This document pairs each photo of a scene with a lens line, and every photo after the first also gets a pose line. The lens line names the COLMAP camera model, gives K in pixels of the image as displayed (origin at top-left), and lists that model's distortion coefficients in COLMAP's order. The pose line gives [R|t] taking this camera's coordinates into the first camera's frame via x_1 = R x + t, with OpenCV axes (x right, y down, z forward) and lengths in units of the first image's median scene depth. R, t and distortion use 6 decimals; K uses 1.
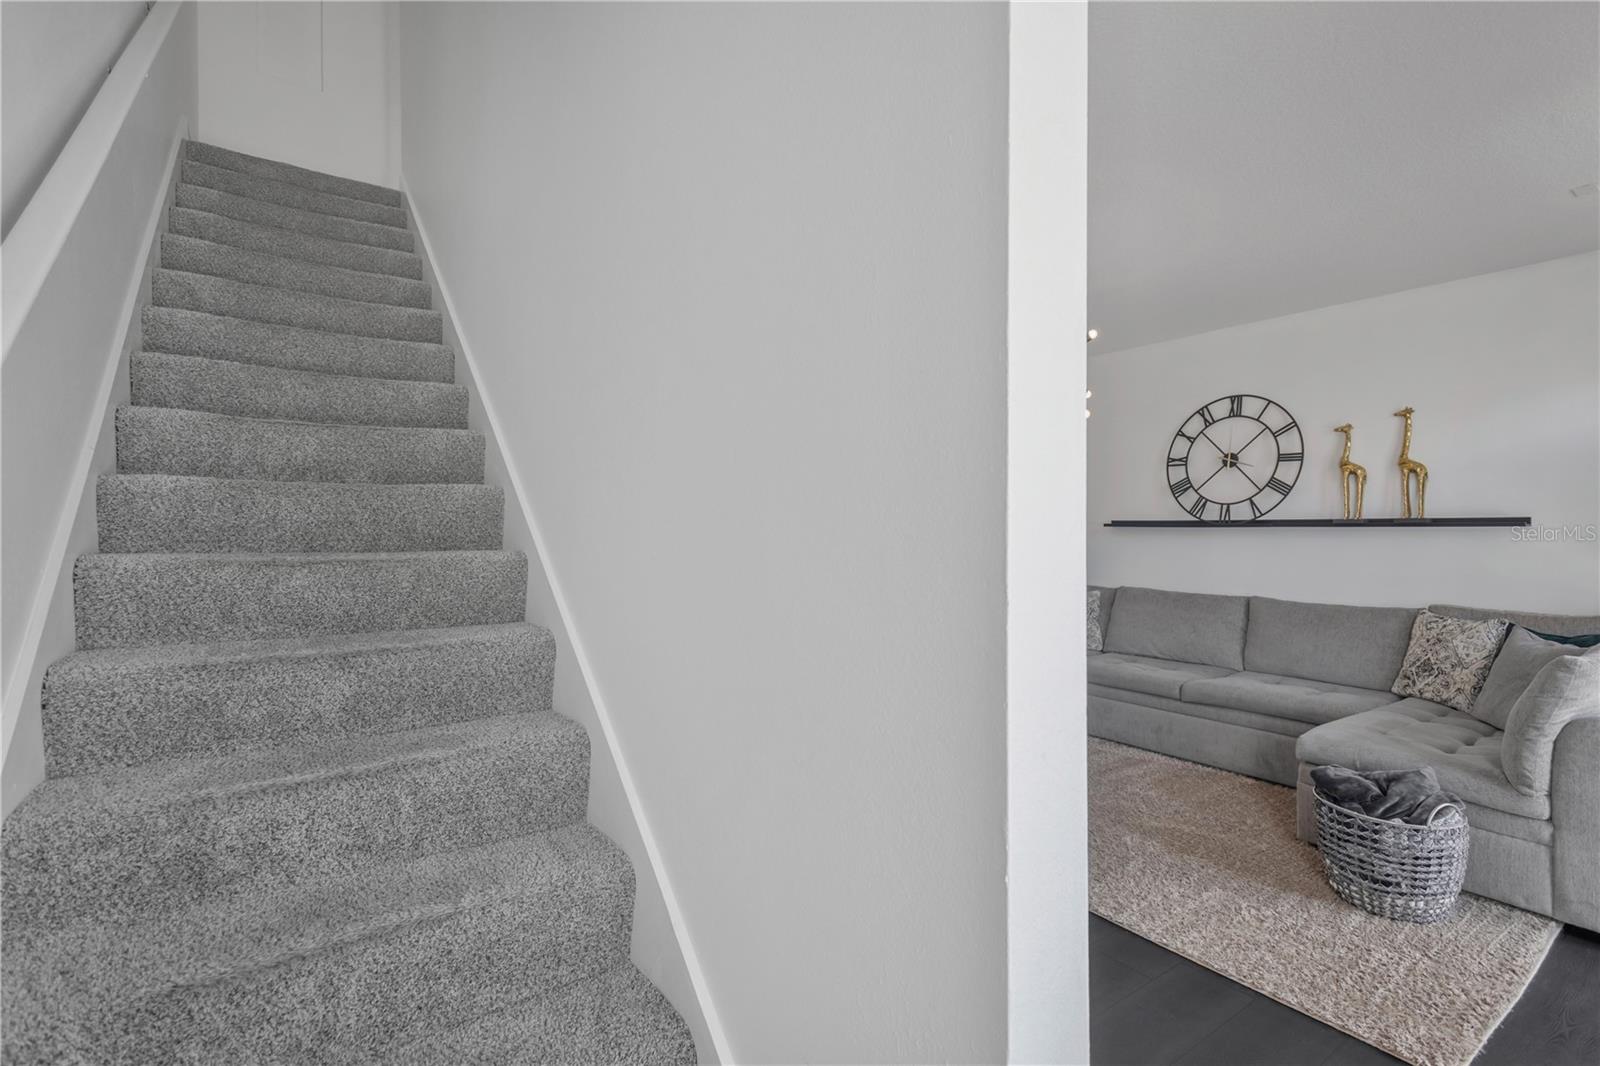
lens RADIAL K [[746.1, 0, 803.9], [0, 746.1, 527.2], [0, 0, 1]] dist [0.016900, -0.004704]
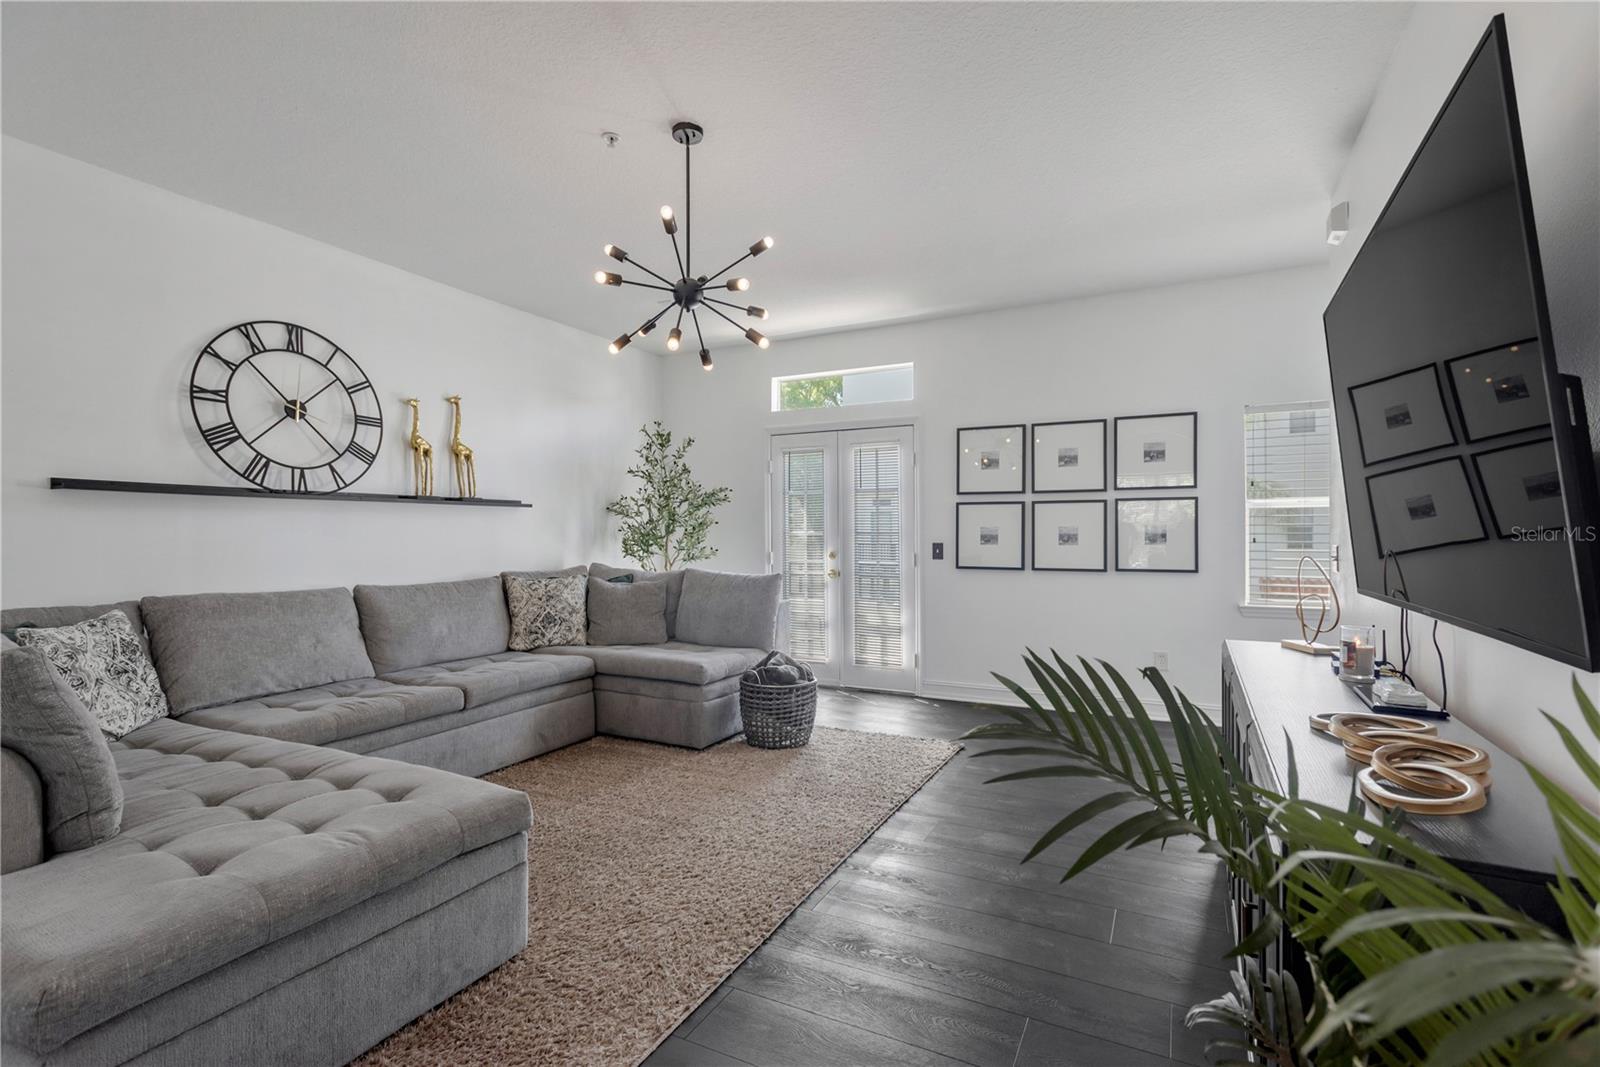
lens RADIAL K [[746.1, 0, 805.3], [0, 746.1, 529.6], [0, 0, 1]] dist [0.016900, -0.004704]
pose [[-0.471959, 0.010068, 0.881563, -0.331826], [0.006646, 0.999947, -0.007861, 0.039563], [-0.881596, 0.002149, -0.472001, 0.913866]]
